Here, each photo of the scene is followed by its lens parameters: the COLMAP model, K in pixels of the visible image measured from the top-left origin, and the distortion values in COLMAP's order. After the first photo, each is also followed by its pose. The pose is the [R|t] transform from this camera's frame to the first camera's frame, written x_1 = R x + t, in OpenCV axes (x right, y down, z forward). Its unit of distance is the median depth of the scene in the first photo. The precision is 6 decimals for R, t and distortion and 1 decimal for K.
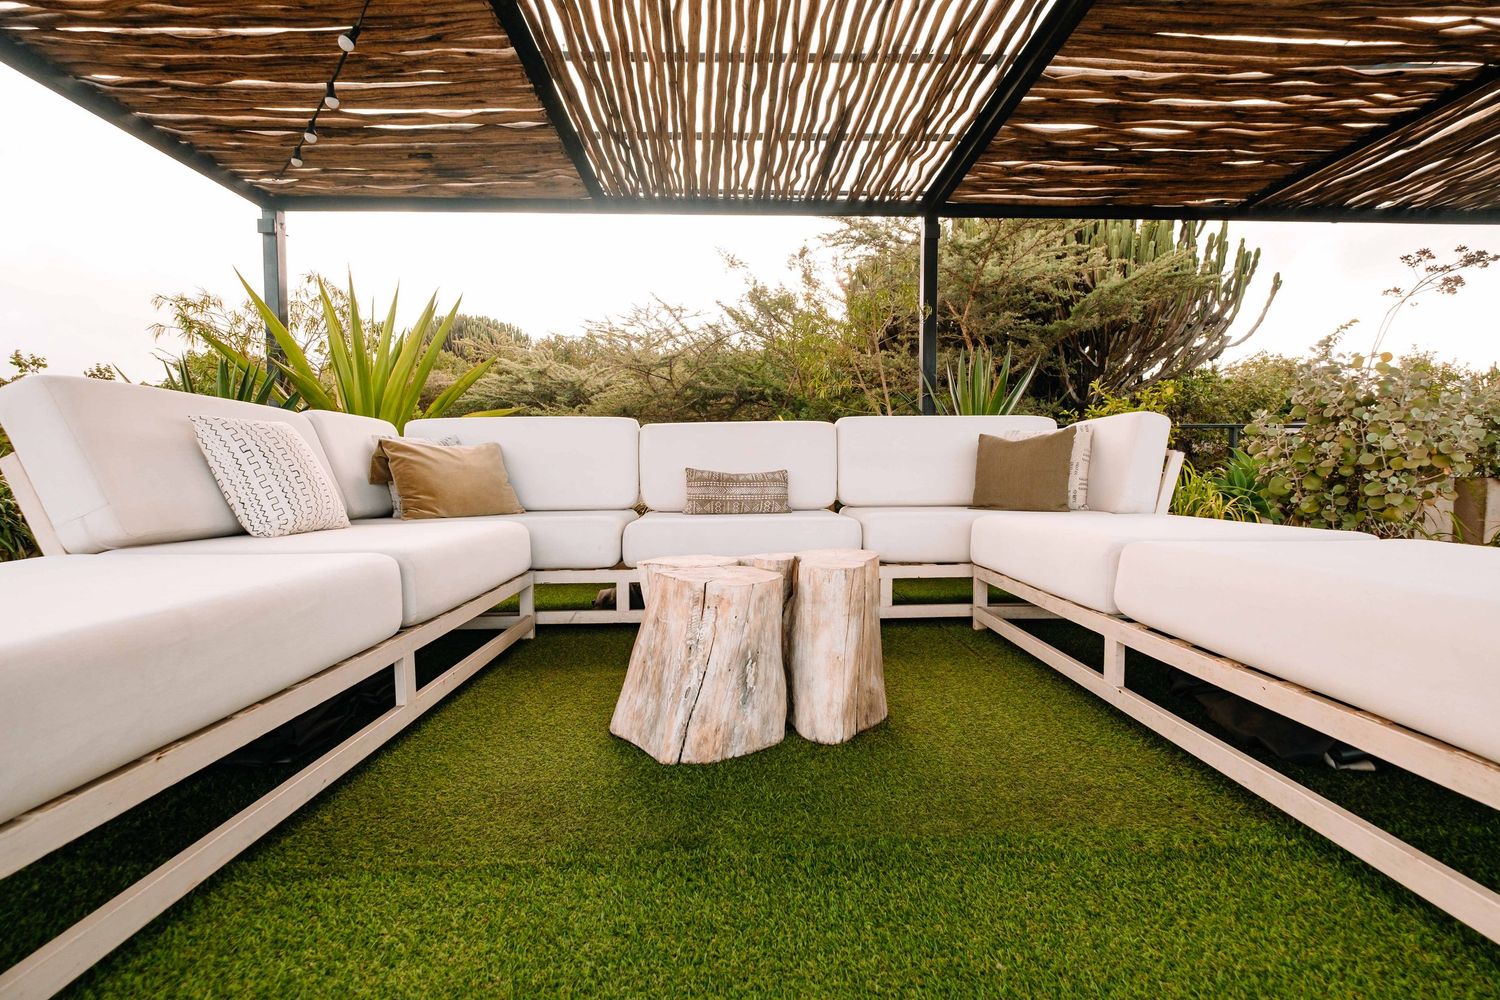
lens RADIAL K [[695.1, 0, 750.0], [0, 695.1, 500.0], [0, 0, 1]] dist [-0.004443, -0.004504]
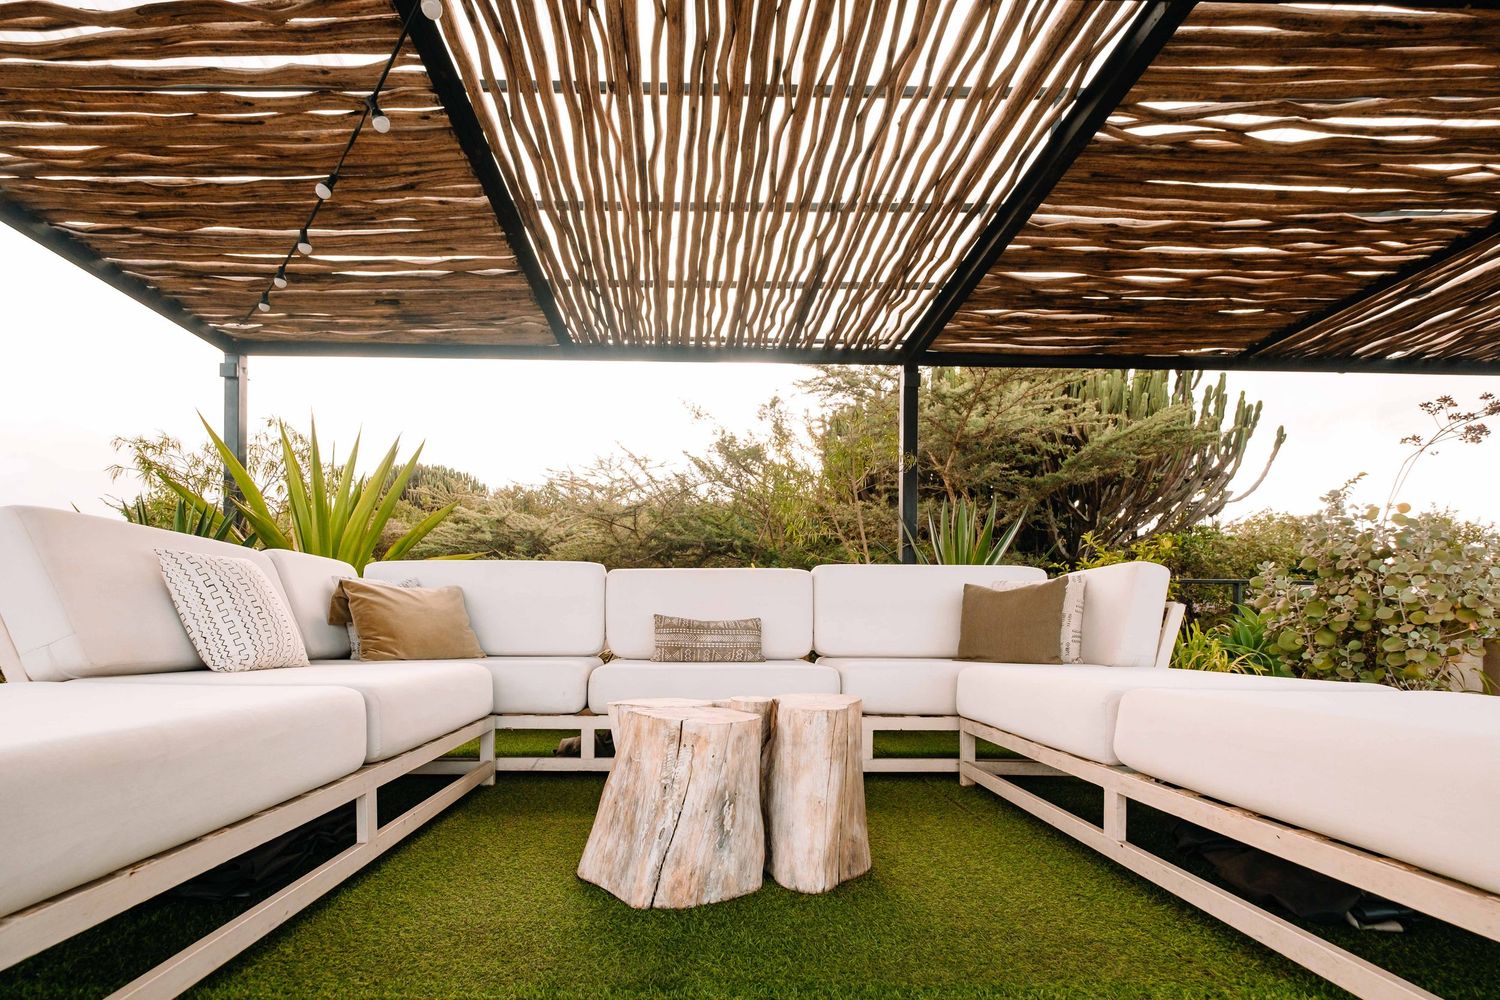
lens RADIAL K [[654.7, 0, 753.5], [0, 654.7, 528.7], [0, 0, 1]] dist [0.000698, -0.005806]
pose [[0.999194, 0.022237, -0.033427, 0.076480], [-0.024478, 0.997370, -0.068218, -0.112087], [0.031822, 0.068981, 0.997110, 0.098875]]
